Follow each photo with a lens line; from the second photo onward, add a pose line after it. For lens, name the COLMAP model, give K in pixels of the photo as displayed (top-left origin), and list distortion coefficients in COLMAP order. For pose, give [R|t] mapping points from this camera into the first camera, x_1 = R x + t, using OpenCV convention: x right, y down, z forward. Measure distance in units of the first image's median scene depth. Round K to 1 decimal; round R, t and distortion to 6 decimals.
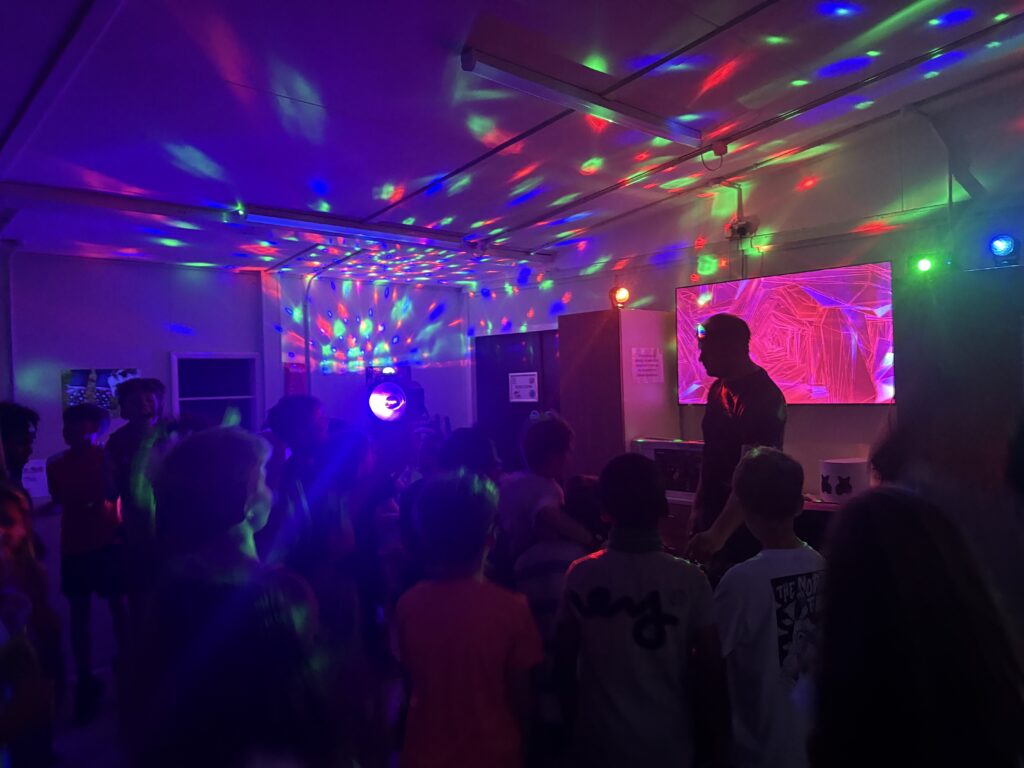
lens RADIAL K [[796.0, 0, 512.0], [0, 796.0, 384.0], [0, 0, 1]] dist [0.001944, 0.008285]
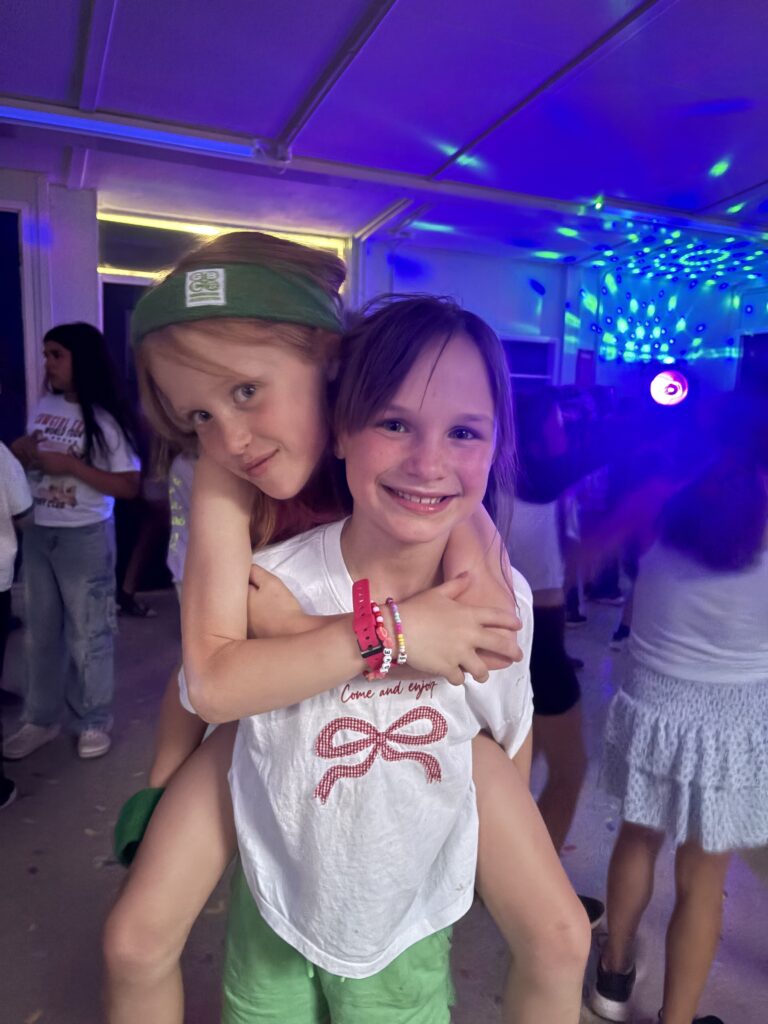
lens RADIAL K [[796.0, 0, 384.0], [0, 796.0, 512.0], [0, 0, 1]] dist [0.001944, 0.008285]
pose [[0.894171, 0.153105, -0.420735, 0.060332], [-0.074534, 0.977504, 0.197308, 0.005161], [0.441479, -0.145068, 0.885467, -0.732815]]
